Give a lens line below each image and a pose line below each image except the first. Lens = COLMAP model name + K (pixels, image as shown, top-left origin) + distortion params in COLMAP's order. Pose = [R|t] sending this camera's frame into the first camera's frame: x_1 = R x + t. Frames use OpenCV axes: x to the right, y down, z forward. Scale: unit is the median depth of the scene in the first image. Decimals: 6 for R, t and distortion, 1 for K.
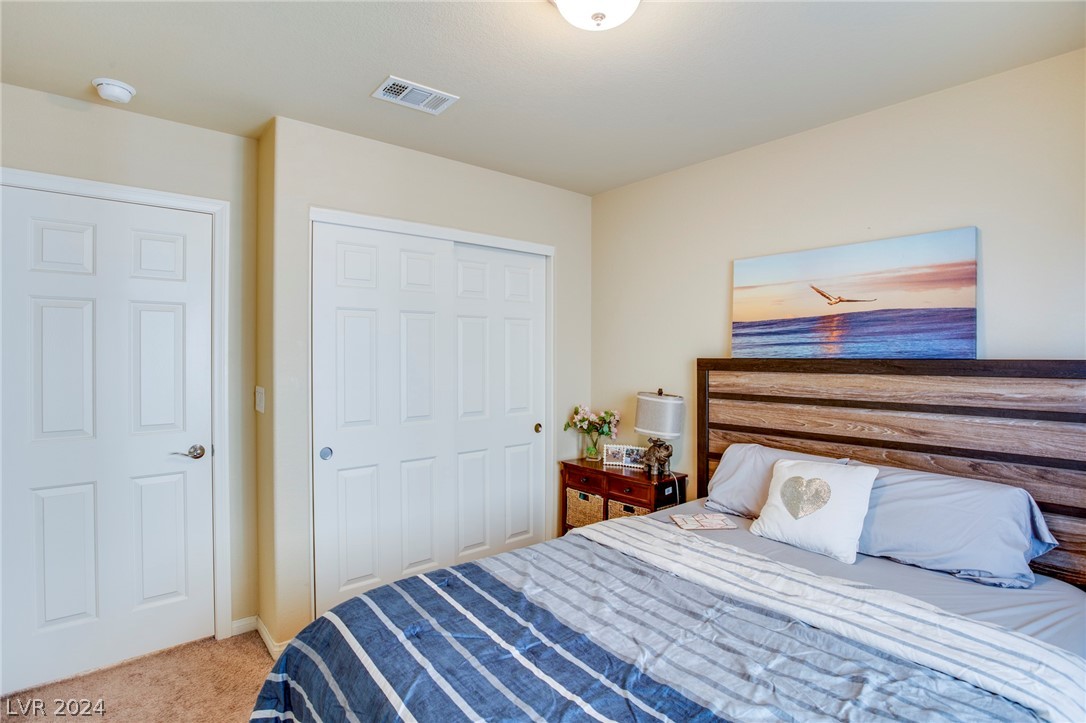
lens RADIAL K [[526.7, 0, 554.4], [0, 526.7, 363.8], [0, 0, 1]] dist [-0.058725, 0.021630]
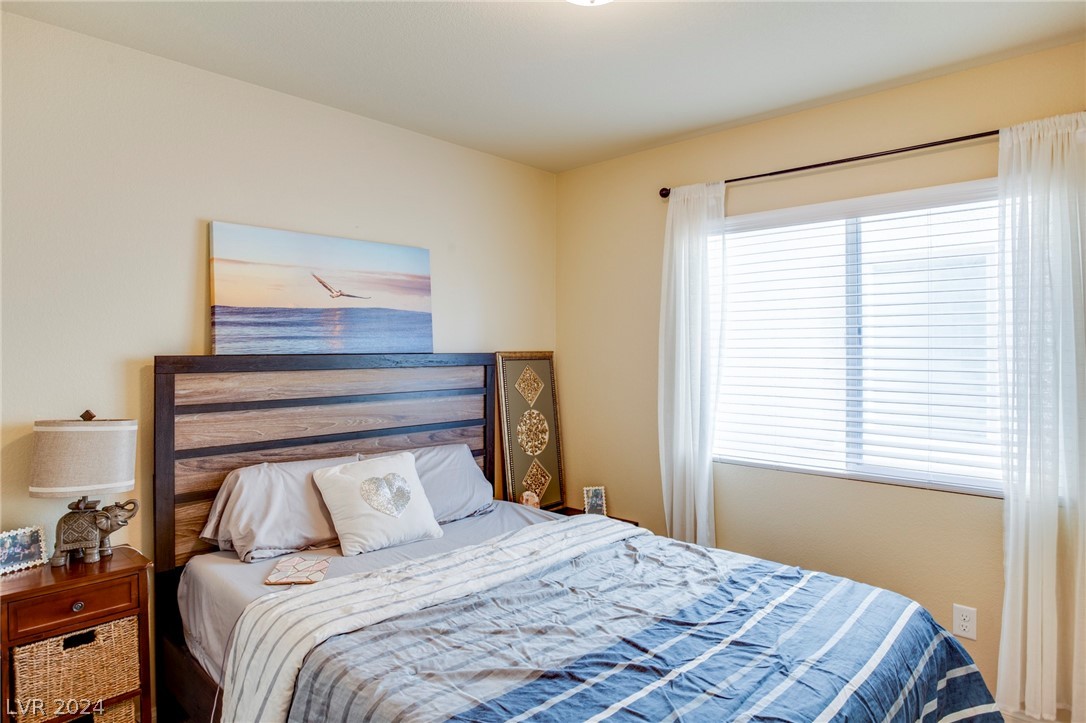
lens RADIAL K [[579.1, 0, 567.4], [0, 579.1, 351.5], [0, 0, 1]] dist [-0.069708, 0.024632]
pose [[-0.074788, -0.000073, 0.997199, -0.529709], [0.022166, 0.999753, 0.001735, -0.006824], [-0.996953, 0.022233, -0.074767, 0.628377]]
